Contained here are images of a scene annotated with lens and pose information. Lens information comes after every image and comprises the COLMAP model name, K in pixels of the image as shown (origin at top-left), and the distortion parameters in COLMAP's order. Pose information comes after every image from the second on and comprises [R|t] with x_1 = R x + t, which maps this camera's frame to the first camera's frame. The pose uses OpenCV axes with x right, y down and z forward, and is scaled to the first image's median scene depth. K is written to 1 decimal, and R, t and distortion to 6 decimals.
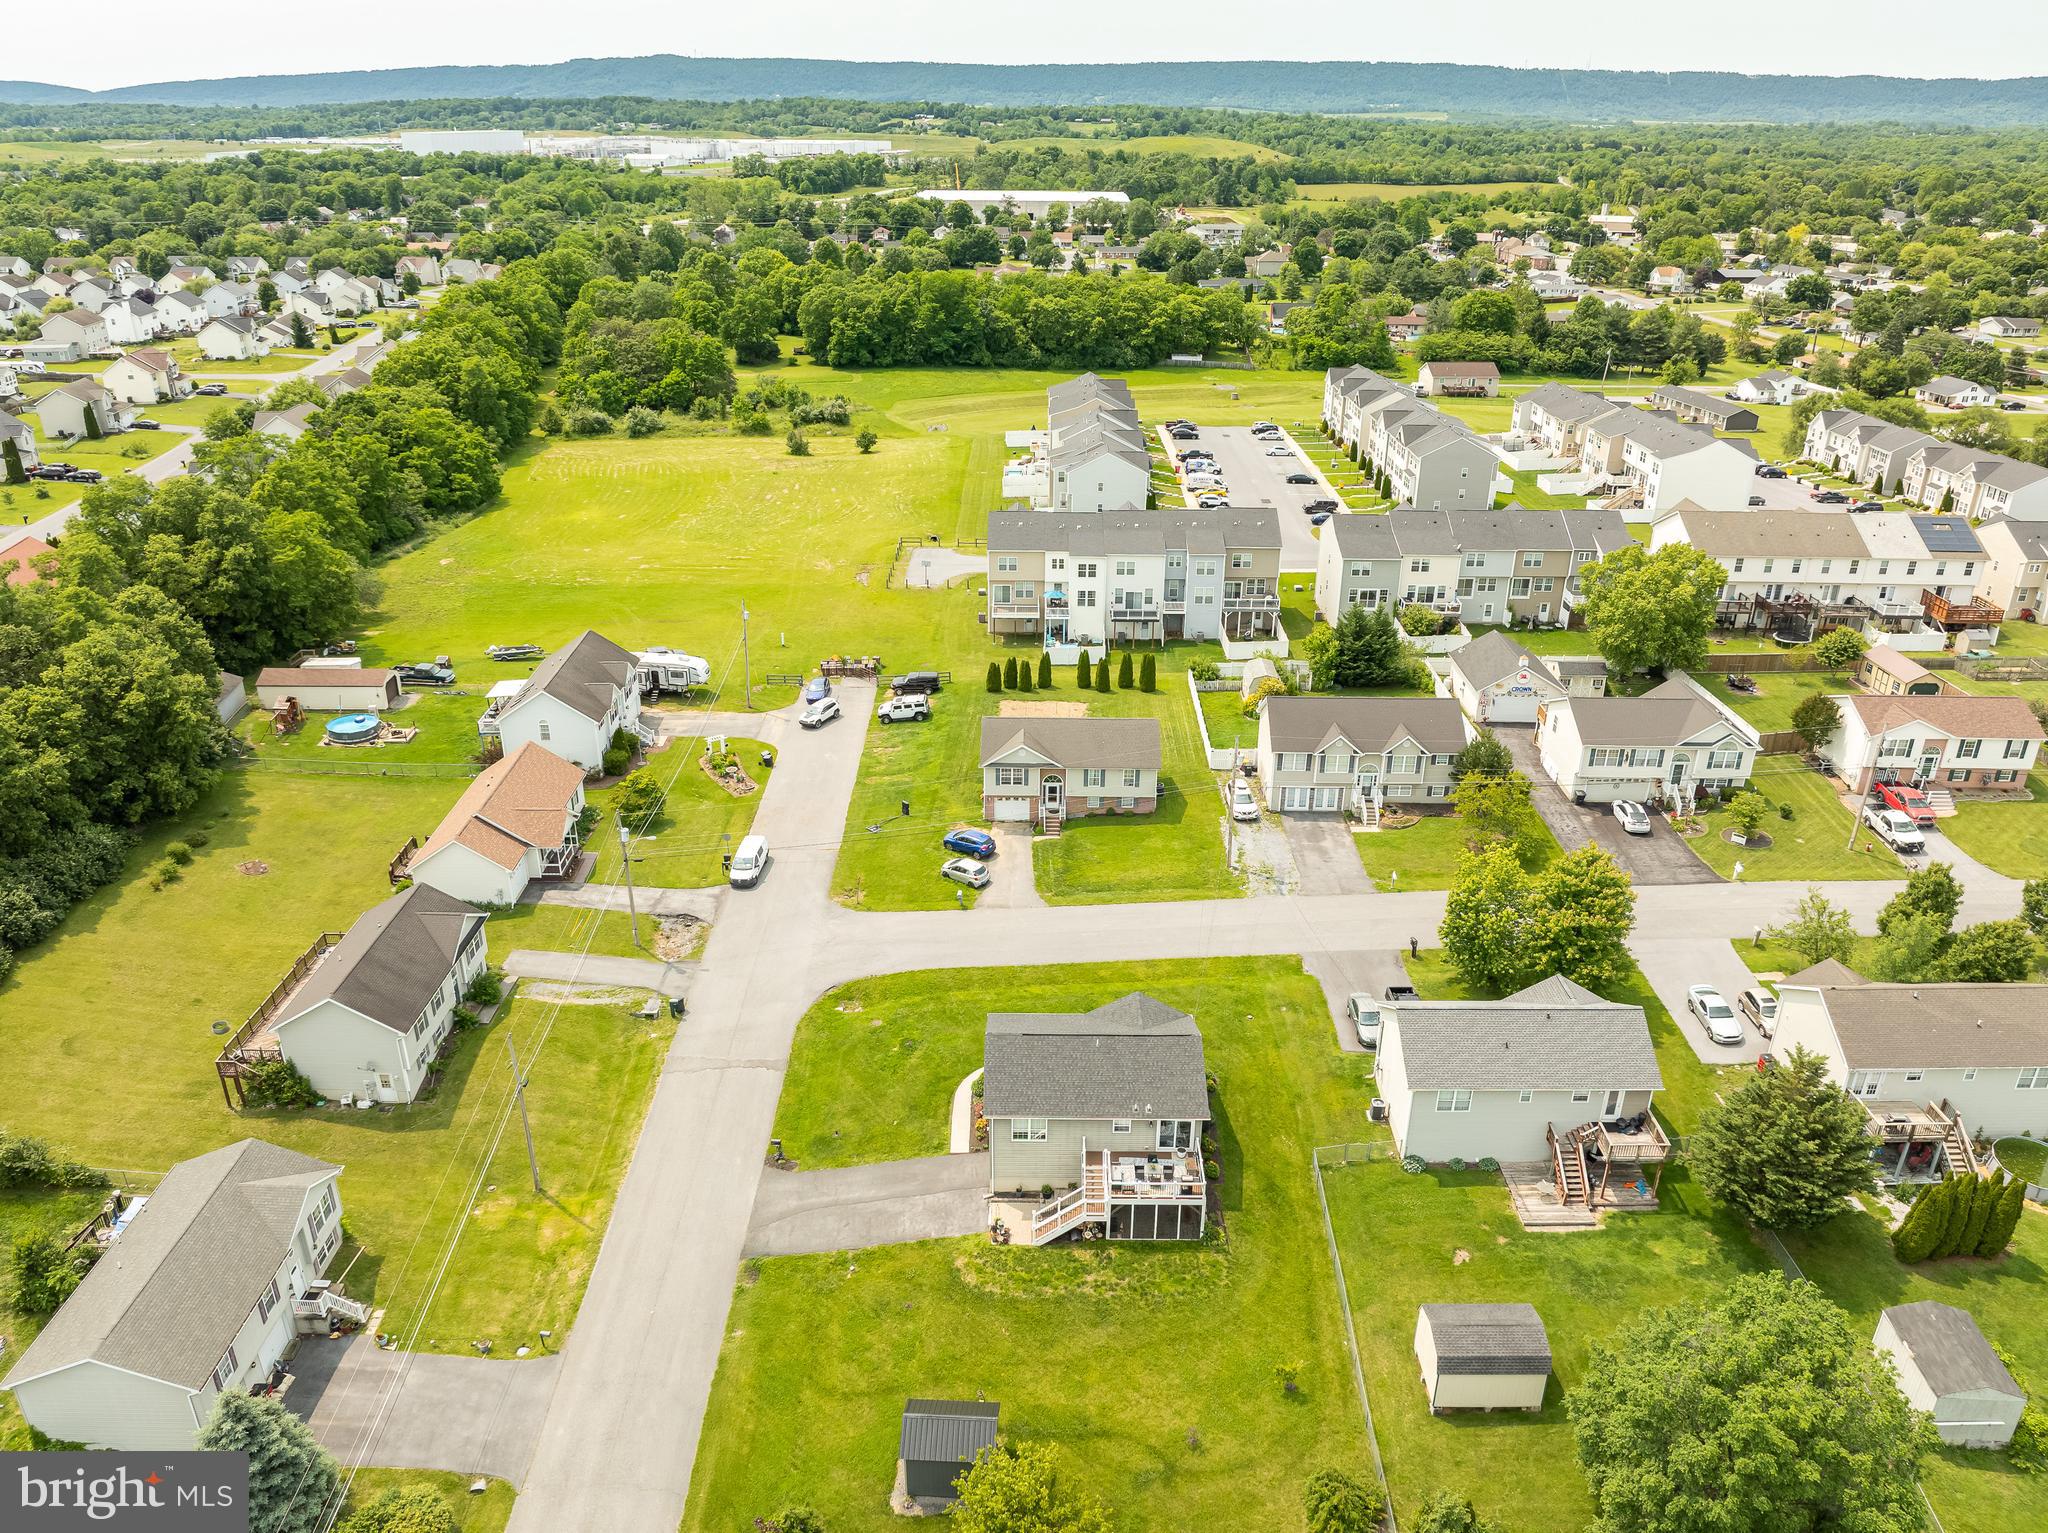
lens RADIAL K [[1449.7, 0, 1027.5], [0, 1449.7, 763.1], [0, 0, 1]] dist [-0.040257, 0.008431]
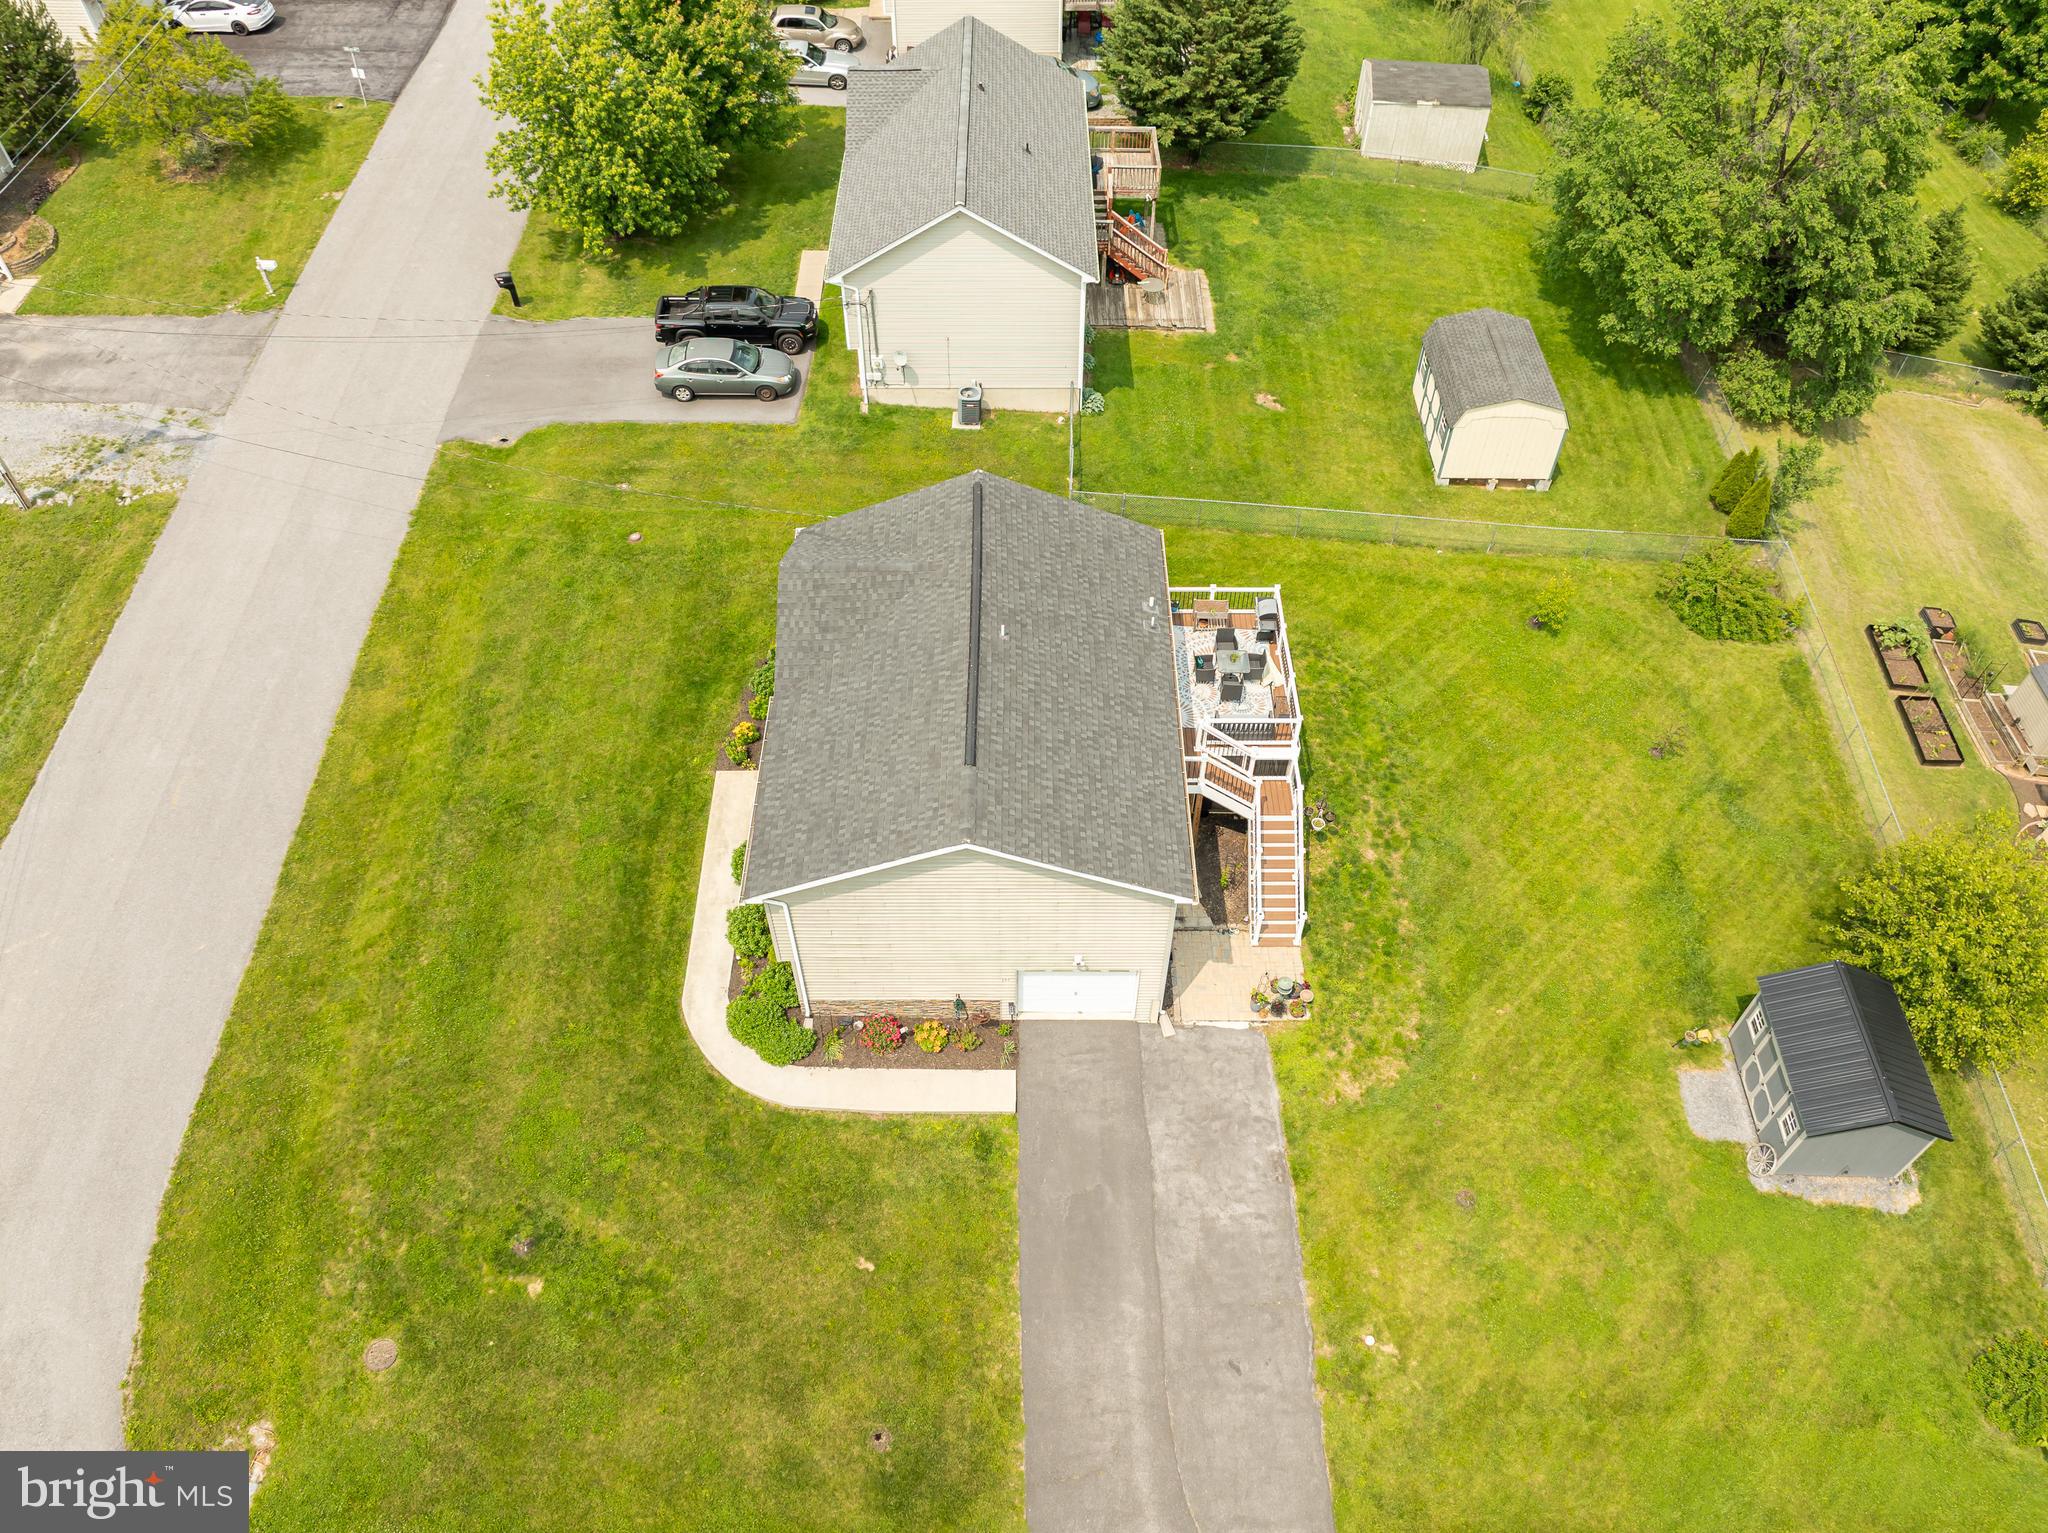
lens RADIAL K [[1449.7, 0, 1024.3], [0, 1449.7, 766.5], [0, 0, 1]] dist [-0.040257, 0.008431]
pose [[-0.004740, -0.762643, 0.646802, -0.242841], [0.409125, 0.588719, 0.697156, -0.069205], [-0.912466, 0.267928, 0.309225, 0.850573]]
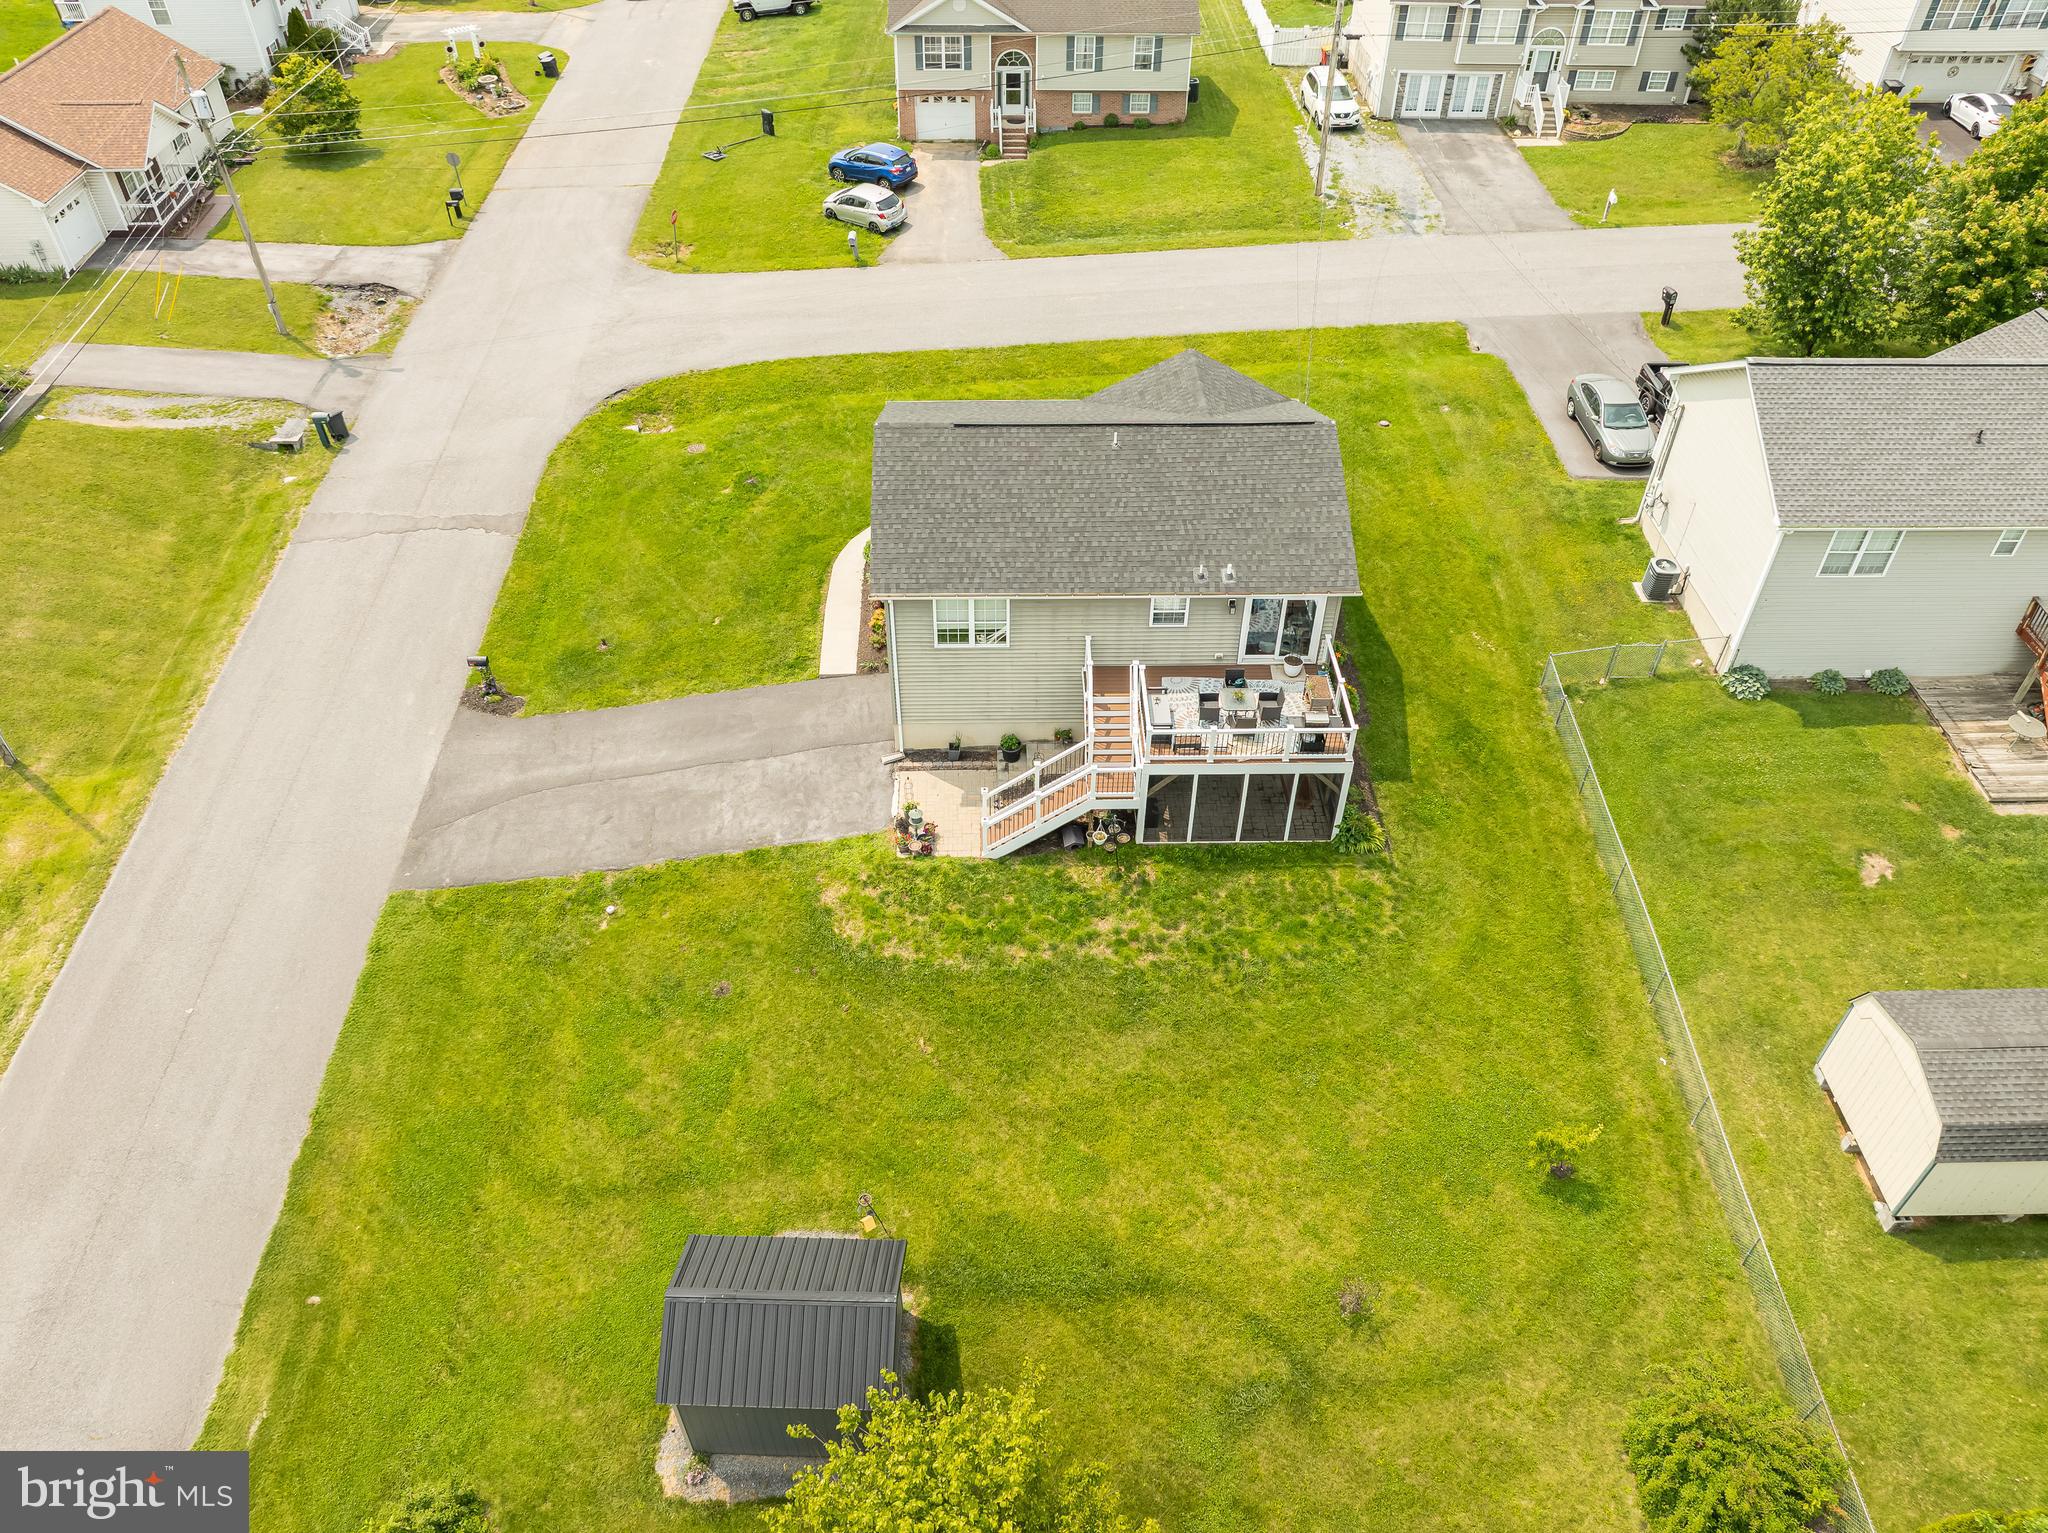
lens RADIAL K [[1449.7, 0, 1024.9], [0, 1449.7, 758.5], [0, 0, 1]] dist [-0.040257, 0.008431]
pose [[0.999647, -0.018084, 0.019454, 0.008118], [0.011149, 0.950459, 0.310649, 0.141811], [-0.024108, -0.310322, 0.950326, 0.511016]]
